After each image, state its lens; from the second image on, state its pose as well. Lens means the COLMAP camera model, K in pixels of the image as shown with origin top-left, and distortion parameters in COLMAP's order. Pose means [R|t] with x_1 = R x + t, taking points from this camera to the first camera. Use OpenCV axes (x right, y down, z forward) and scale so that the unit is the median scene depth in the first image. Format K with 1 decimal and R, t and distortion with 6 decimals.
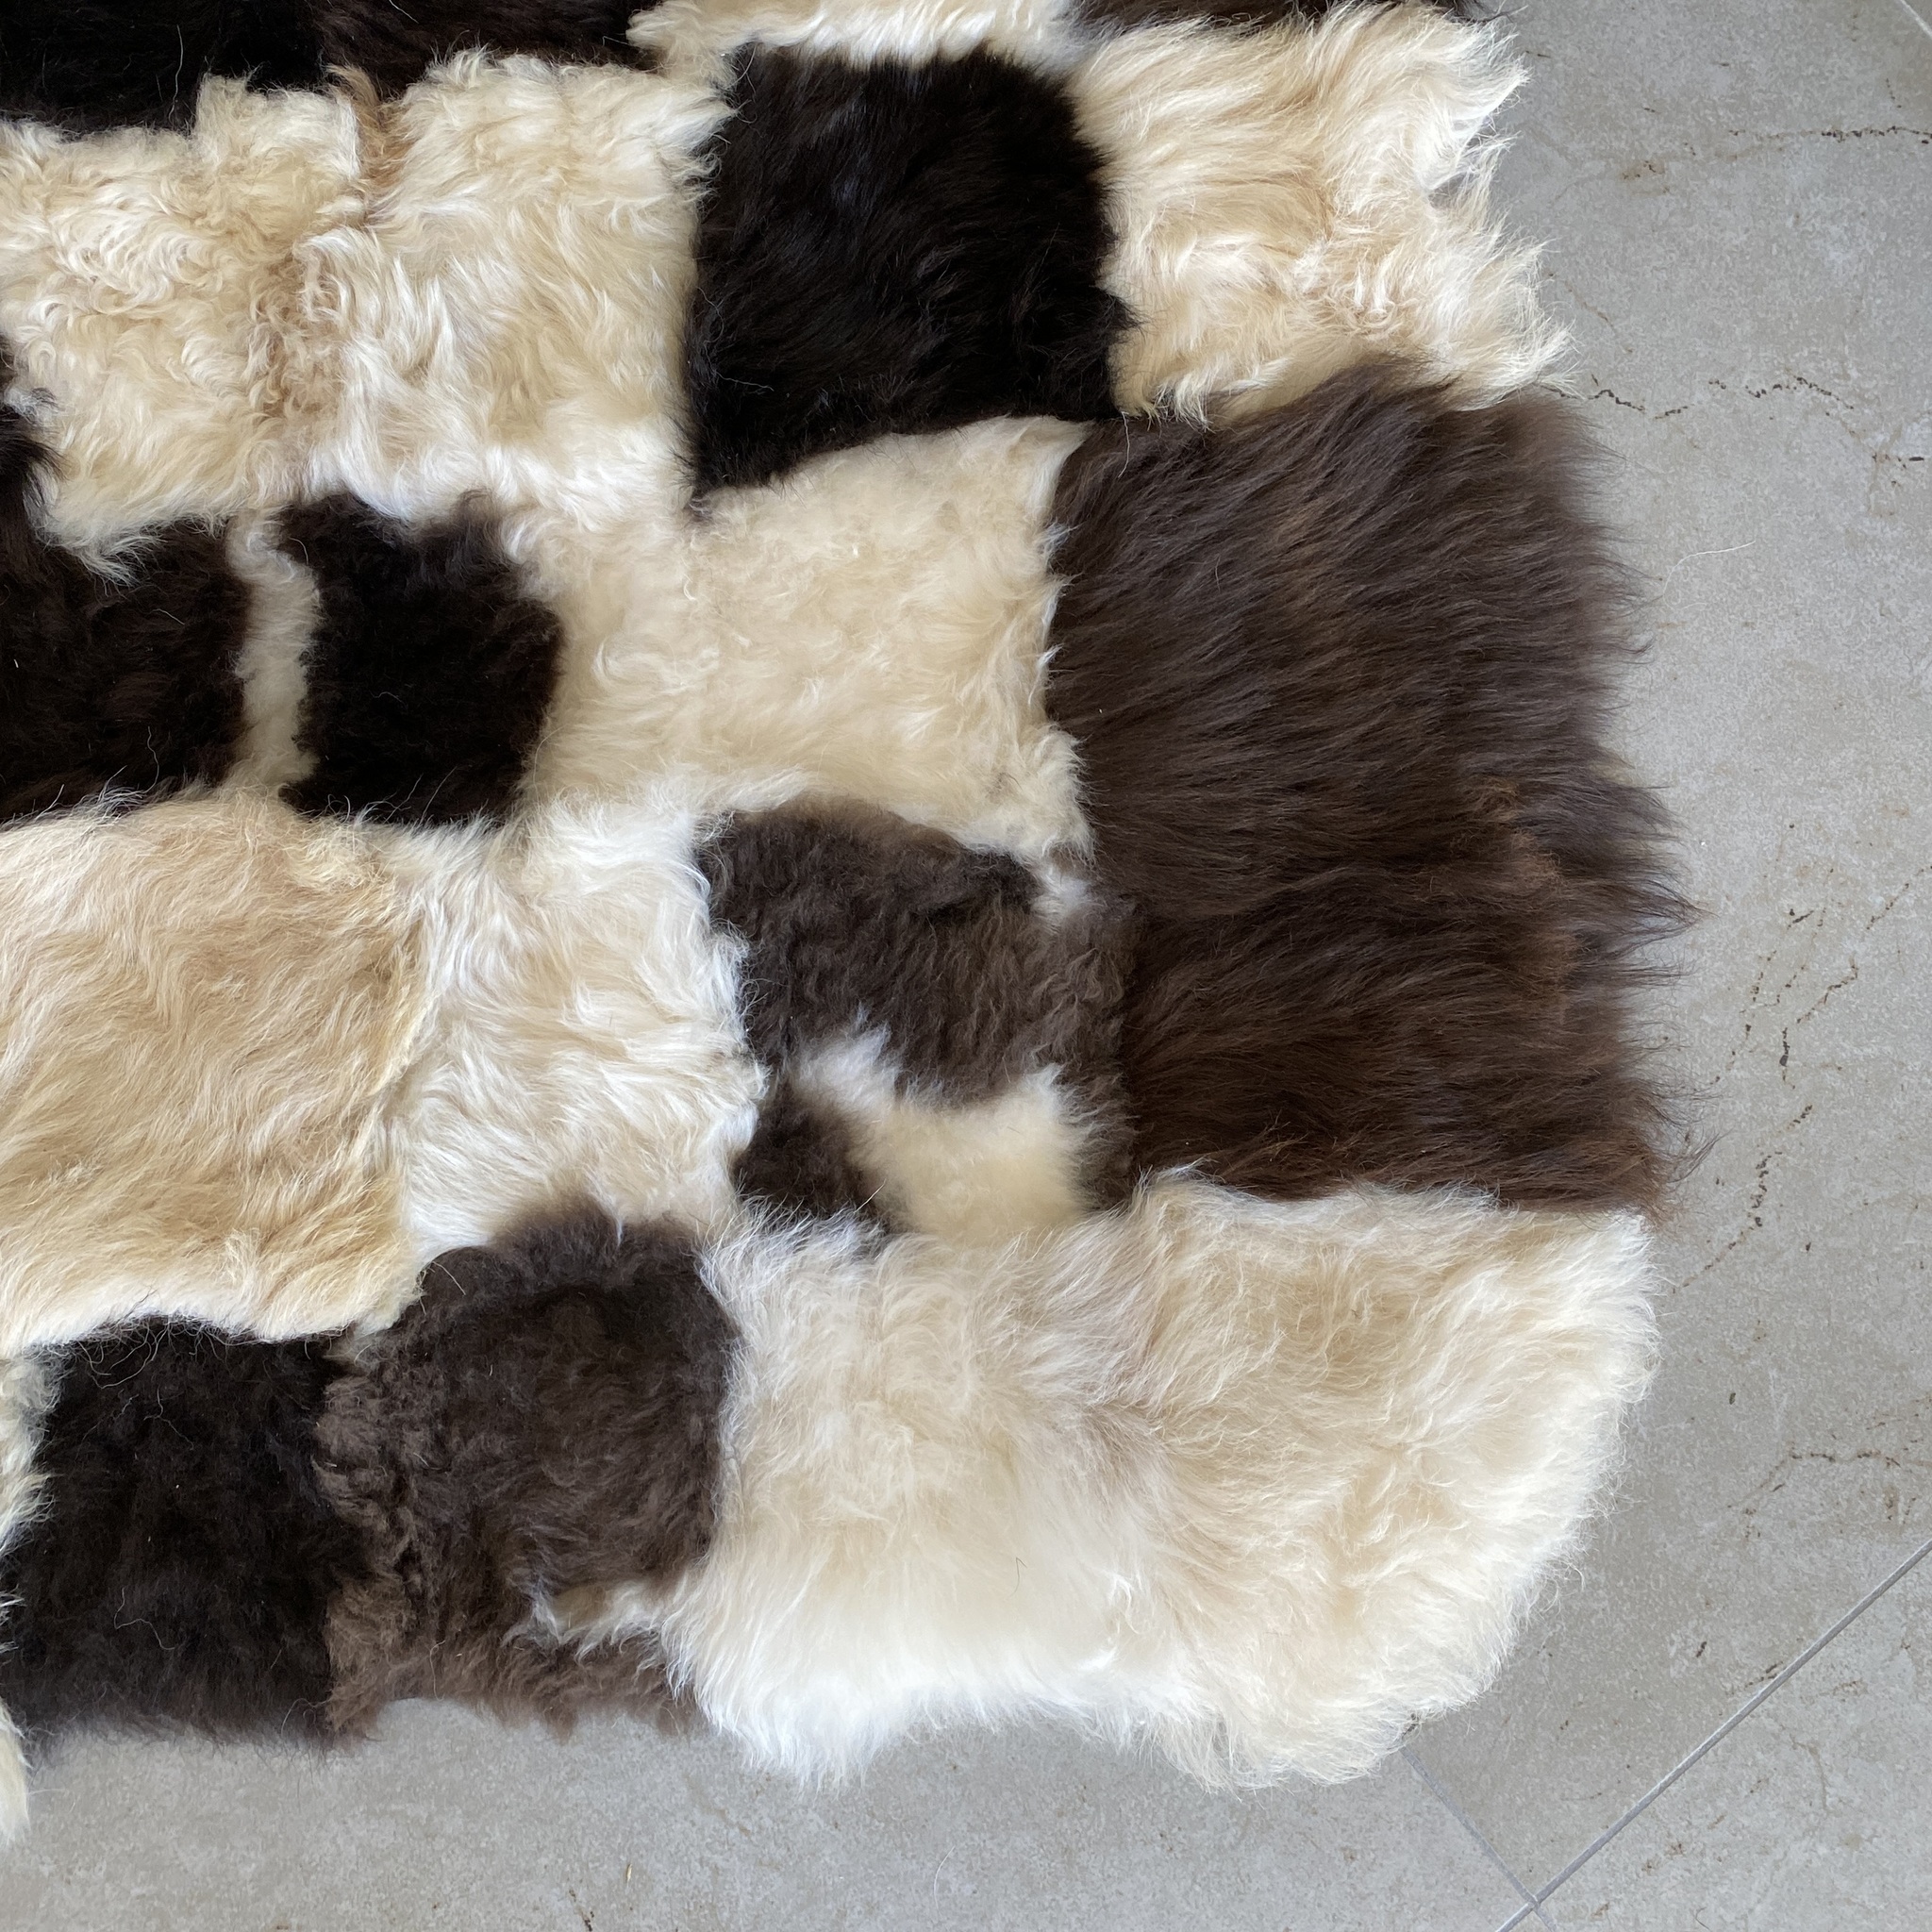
lens RADIAL K [[1937.4, 0, 954.5], [0, 1937.4, 944.6], [0, 0, 1]] dist [0.116910, -0.284231]
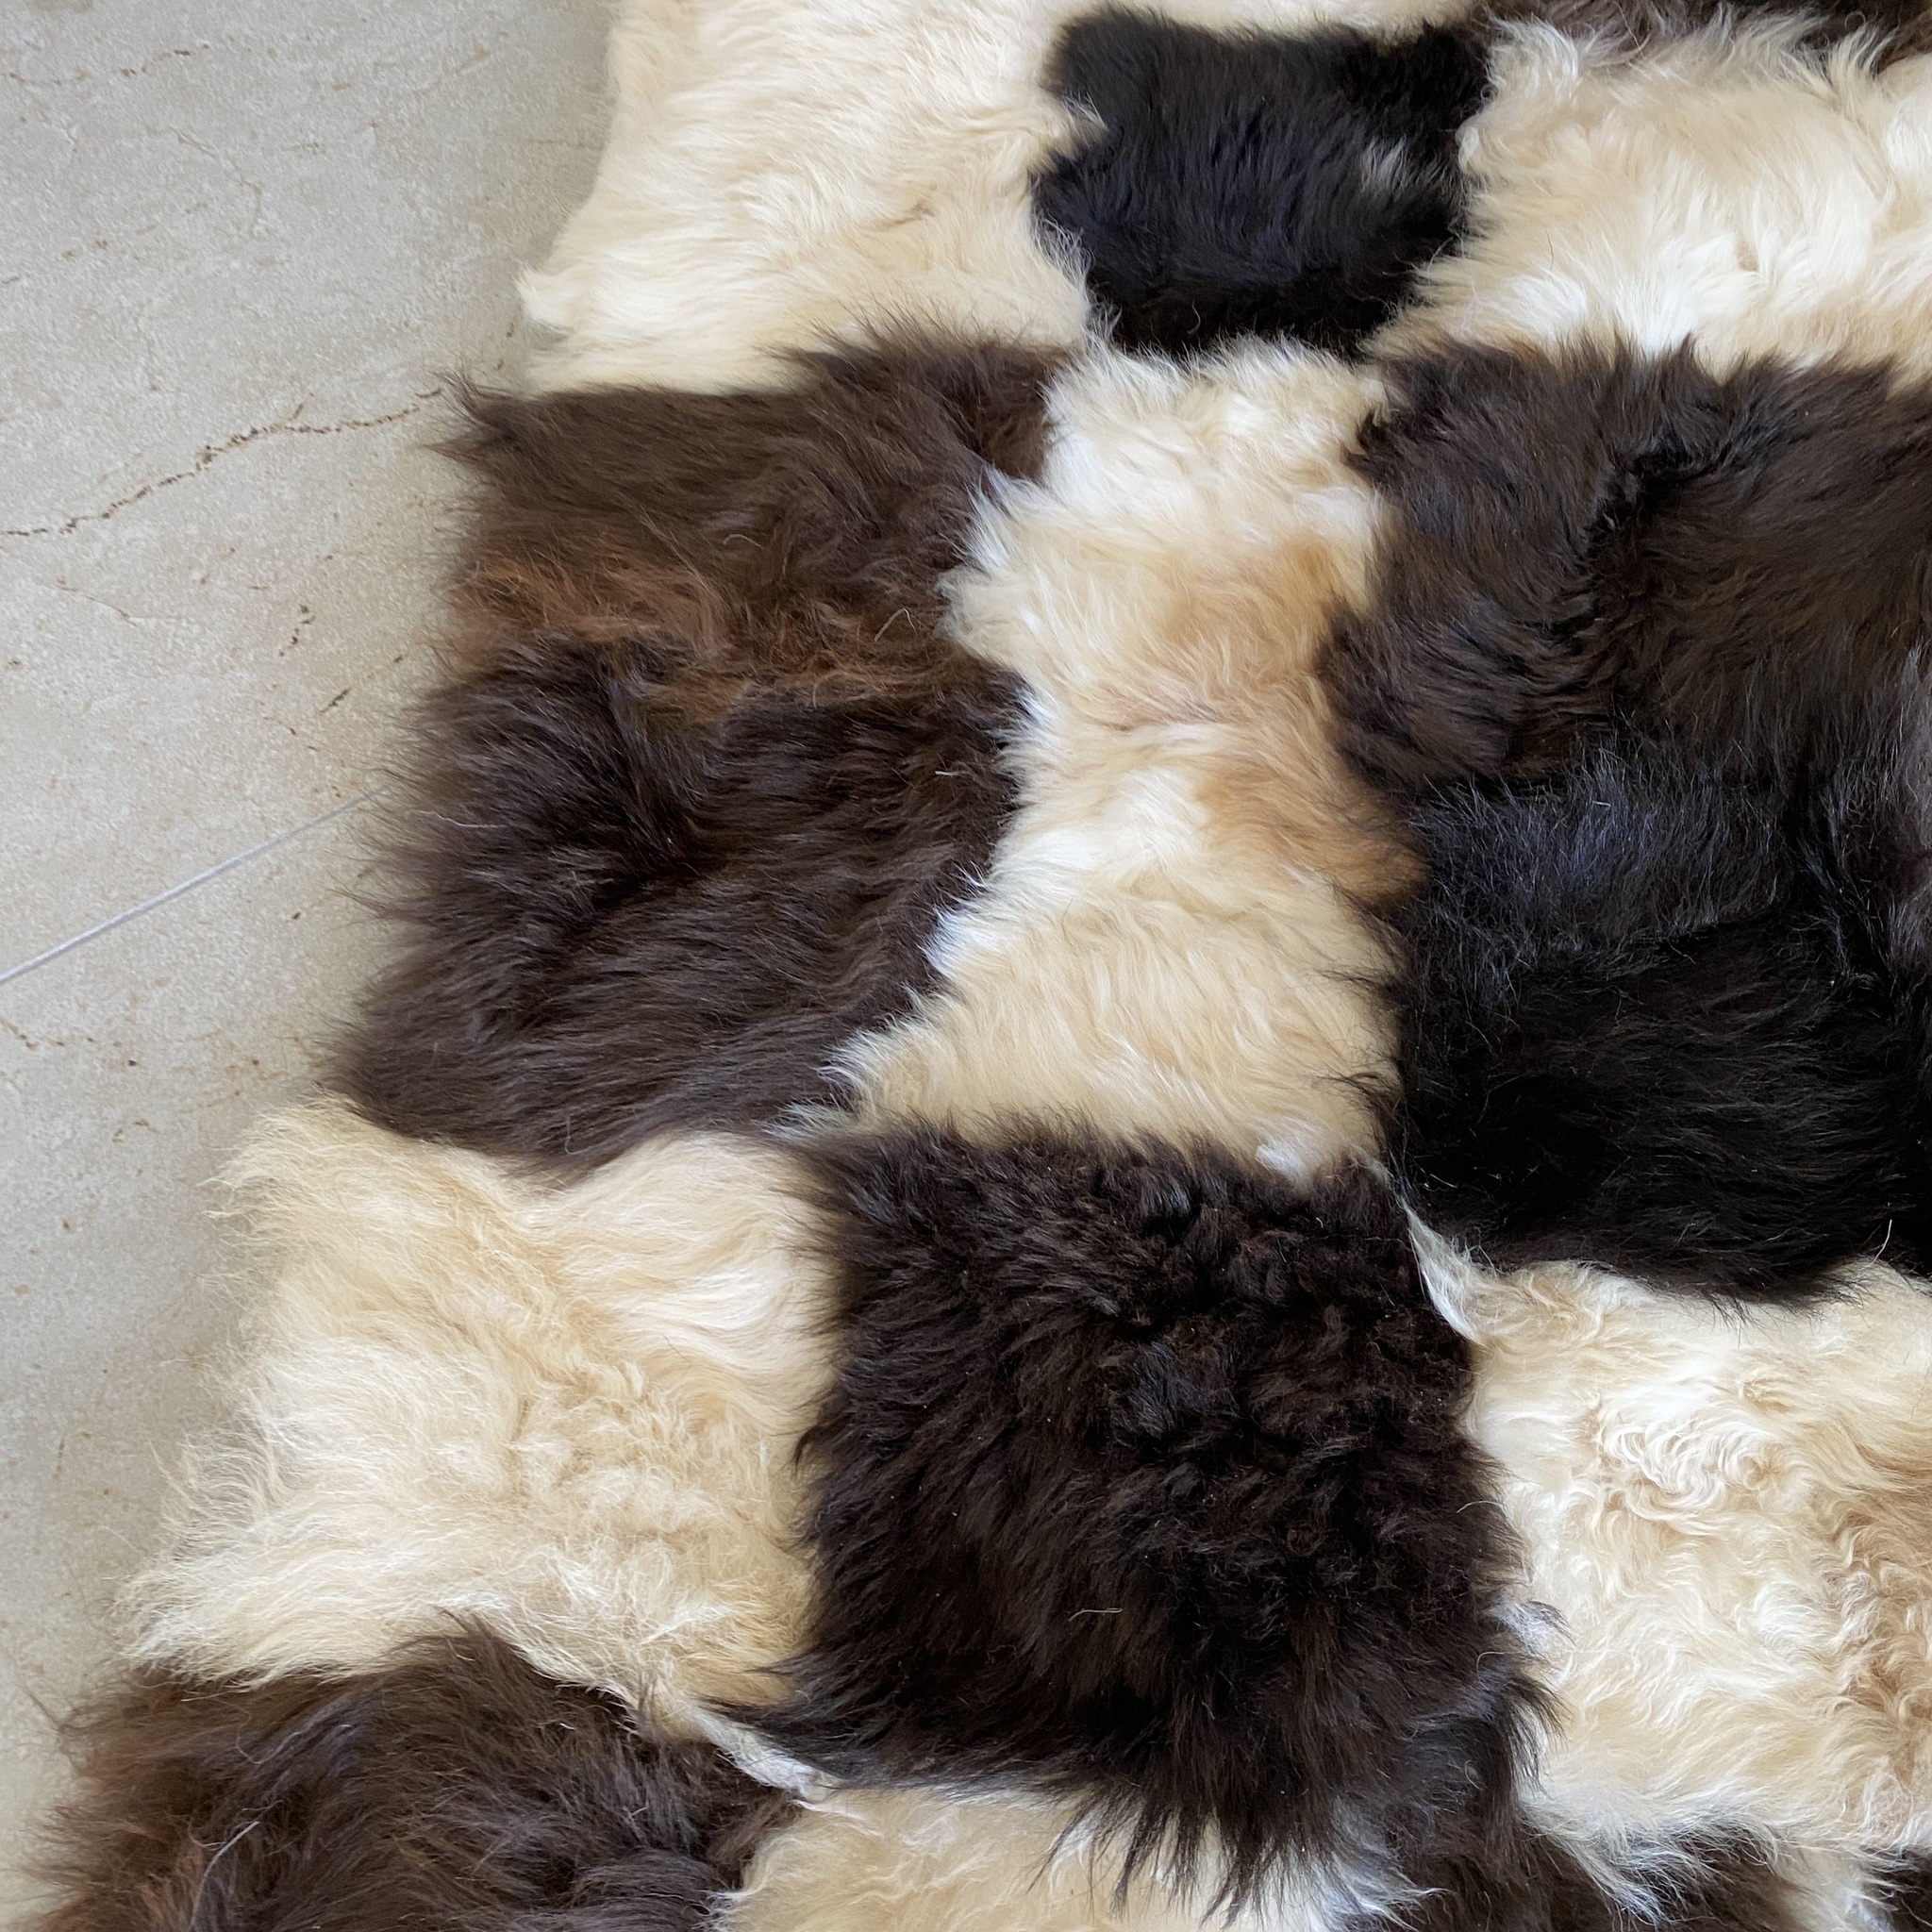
lens RADIAL K [[1967.0, 0, 968.4], [0, 1967.0, 1003.0], [0, 0, 1]] dist [0.108441, -0.228085]
pose [[0.982639, 0.169989, -0.074324, -0.683592], [-0.182162, 0.959969, -0.212785, -0.311454], [0.035178, 0.222630, 0.974268, 0.215583]]
